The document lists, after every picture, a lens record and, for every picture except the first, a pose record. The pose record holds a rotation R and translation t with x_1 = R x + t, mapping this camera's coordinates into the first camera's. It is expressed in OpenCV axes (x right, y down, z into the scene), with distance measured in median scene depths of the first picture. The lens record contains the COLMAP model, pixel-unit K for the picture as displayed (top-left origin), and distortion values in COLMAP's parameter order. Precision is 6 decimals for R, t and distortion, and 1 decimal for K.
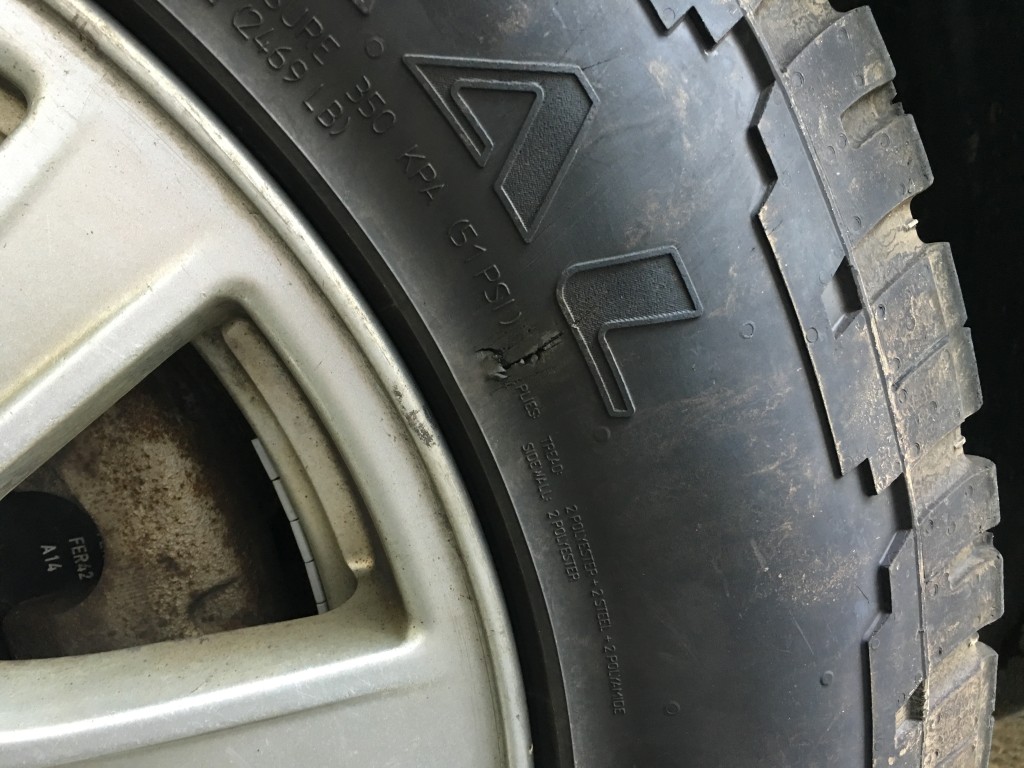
lens RADIAL K [[937.4, 0, 511.4], [0, 937.4, 388.2], [0, 0, 1]] dist [0.051631, -0.084131]
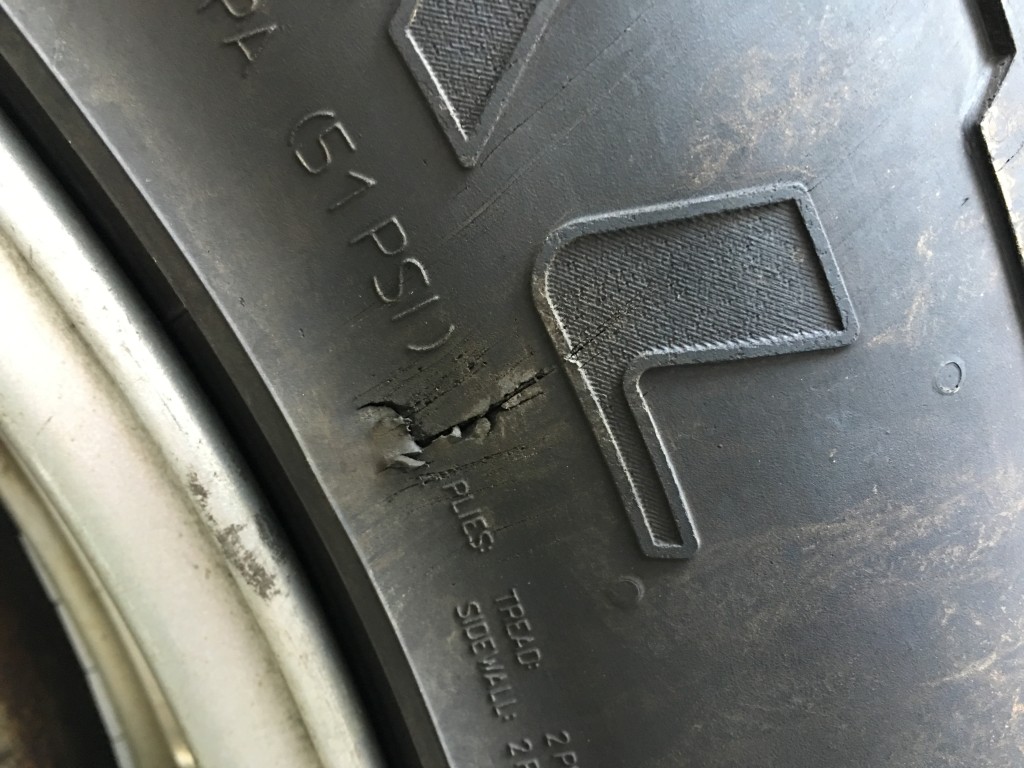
lens RADIAL K [[937.4, 0, 510.9], [0, 937.4, 381.1], [0, 0, 1]] dist [0.051631, -0.084131]
pose [[0.999700, 0.024316, -0.003017, 0.039532], [-0.024393, 0.999283, -0.028971, -0.041415], [0.002311, 0.029036, 0.999576, 0.544869]]
